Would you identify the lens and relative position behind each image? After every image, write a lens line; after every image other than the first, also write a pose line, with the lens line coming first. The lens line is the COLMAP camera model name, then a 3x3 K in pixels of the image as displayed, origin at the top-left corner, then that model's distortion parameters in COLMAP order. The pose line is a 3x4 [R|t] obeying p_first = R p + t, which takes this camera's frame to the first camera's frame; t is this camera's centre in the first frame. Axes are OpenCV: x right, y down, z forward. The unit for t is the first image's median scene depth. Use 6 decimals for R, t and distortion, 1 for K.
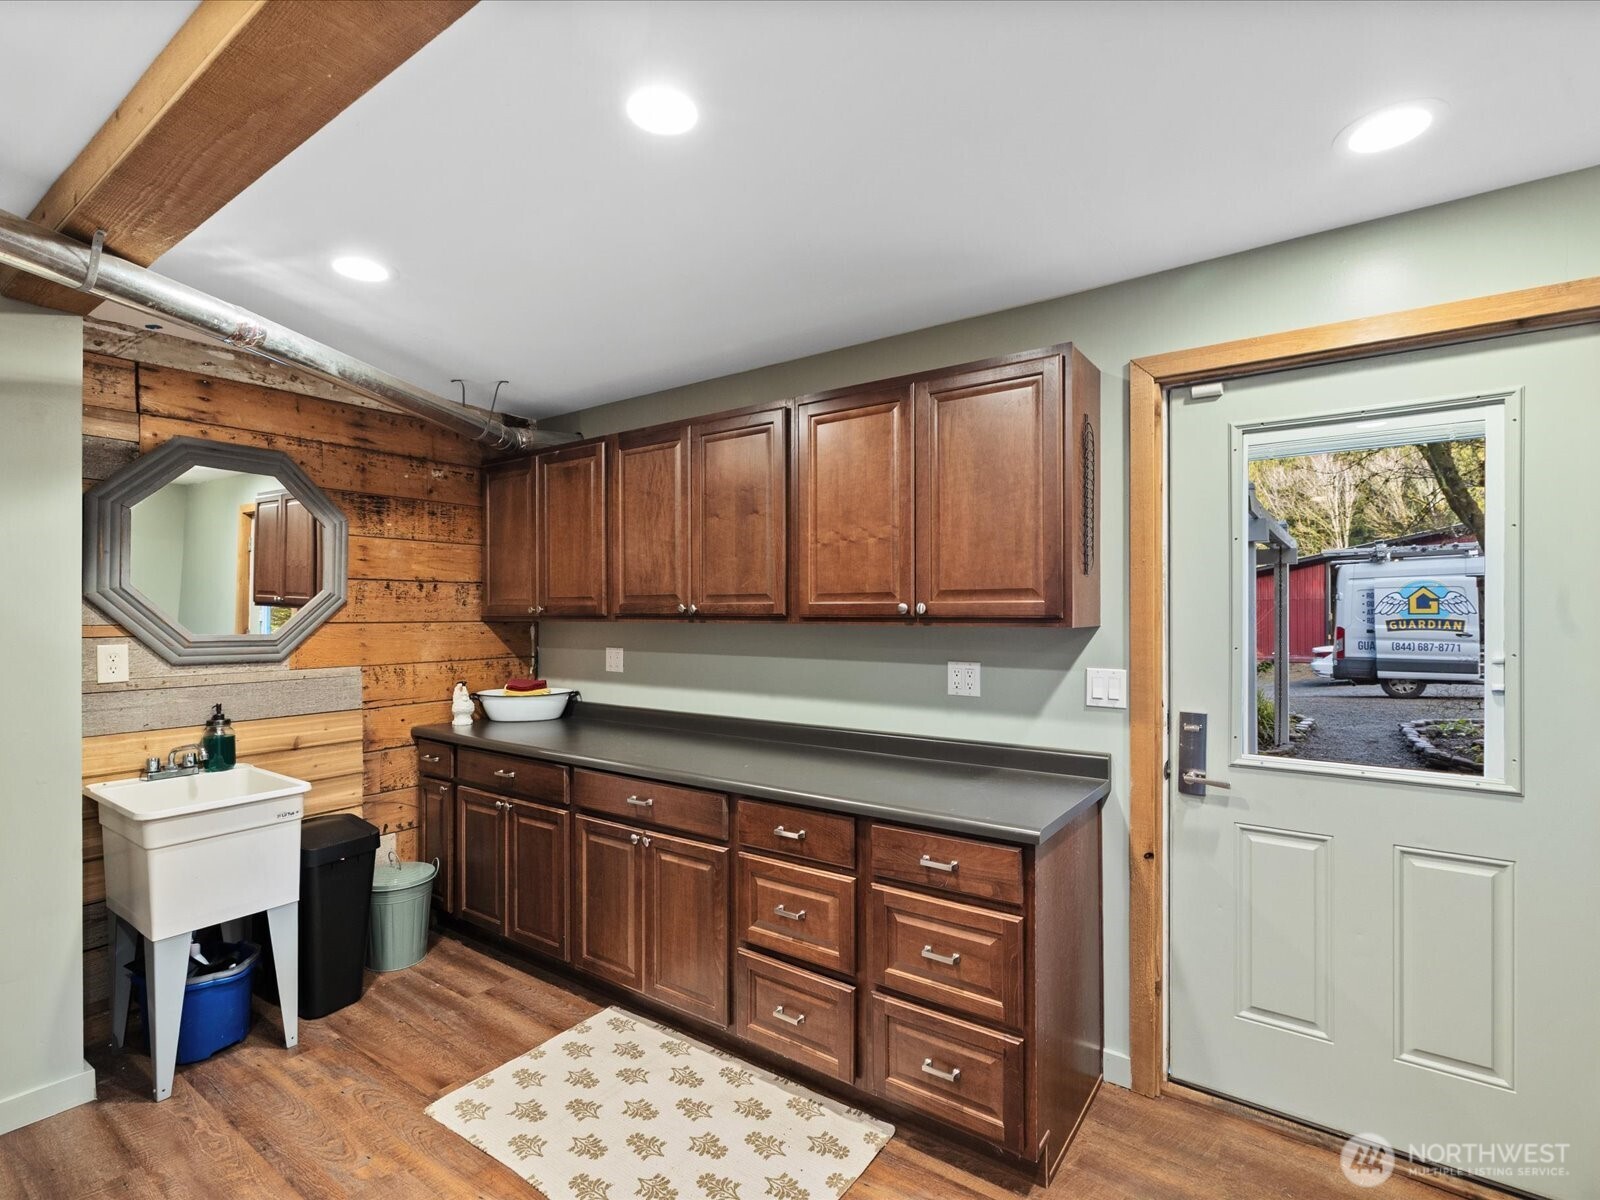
lens RADIAL K [[772.8, 0, 800.7], [0, 772.8, 615.0], [0, 0, 1]] dist [0.000070, -0.001580]
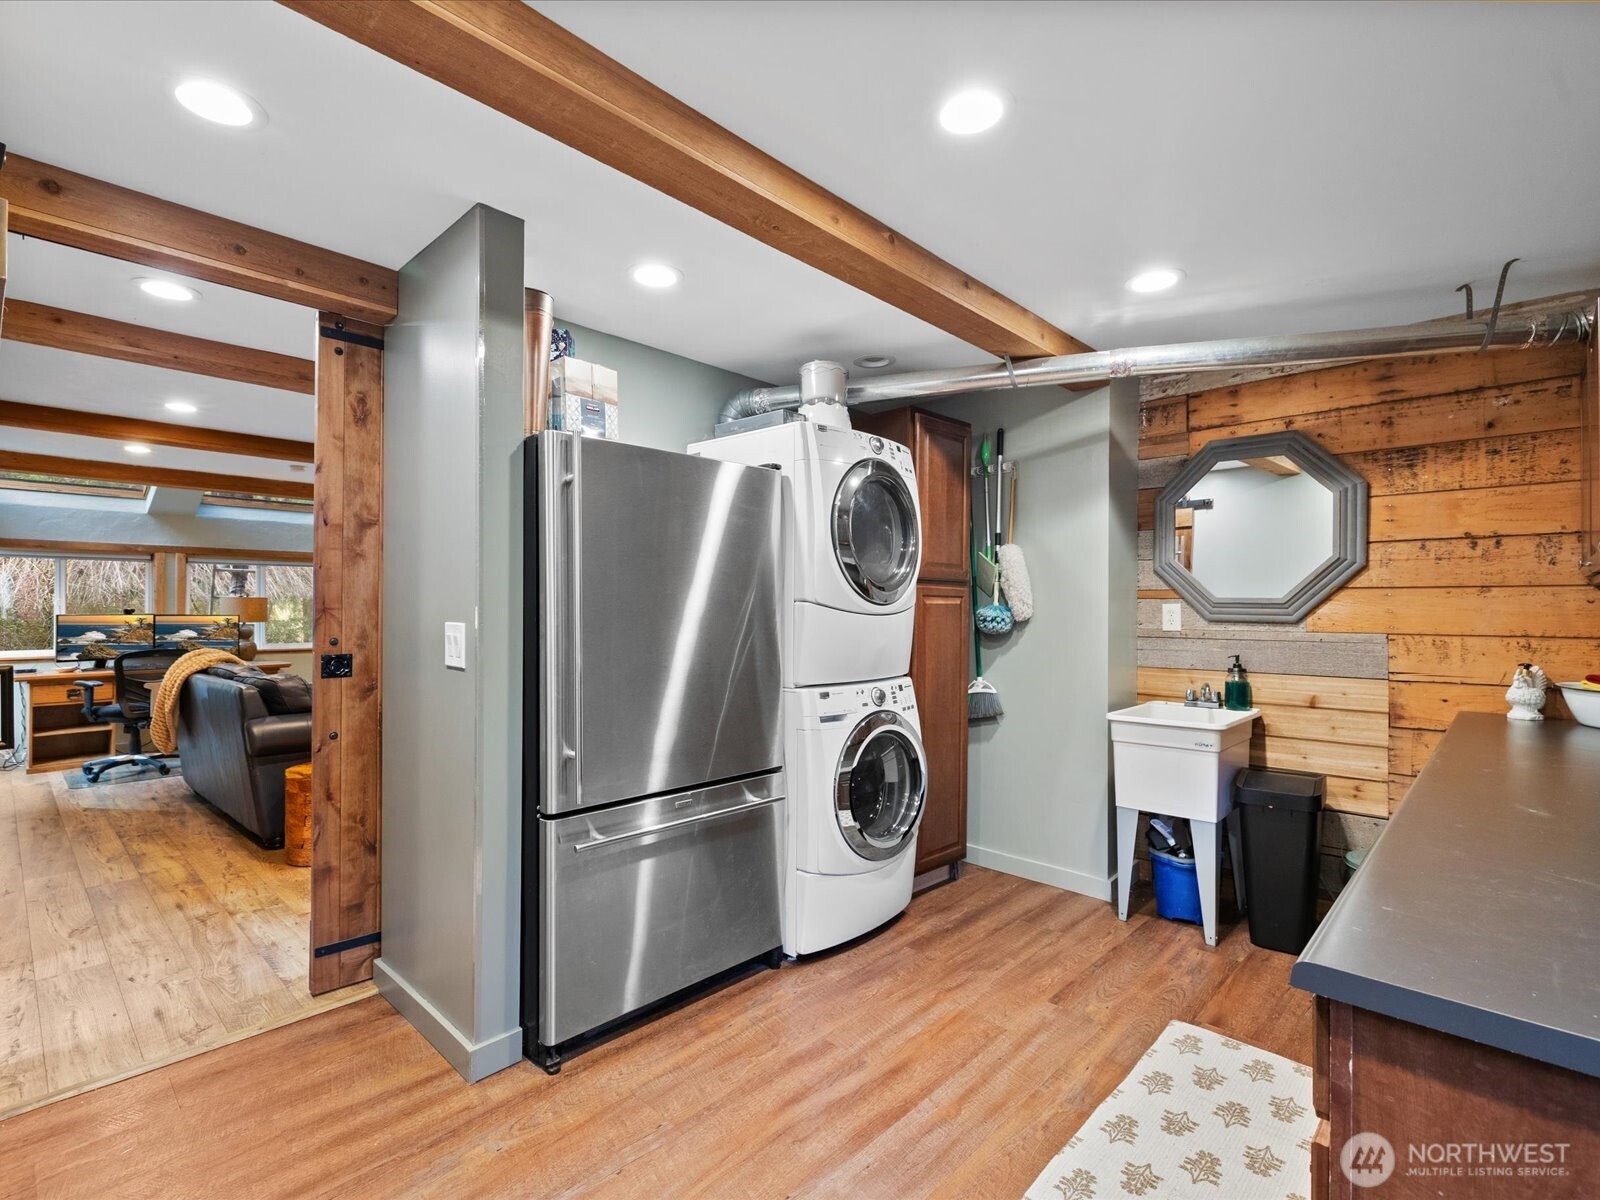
lens RADIAL K [[772.8, 0, 800.7], [0, 772.8, 615.0], [0, 0, 1]] dist [0.000070, -0.001580]
pose [[-0.155523, 0.011779, -0.987762, 0.485158], [-0.006086, 0.999899, 0.012882, 0.036554], [0.987814, 0.008015, -0.155435, 0.457236]]
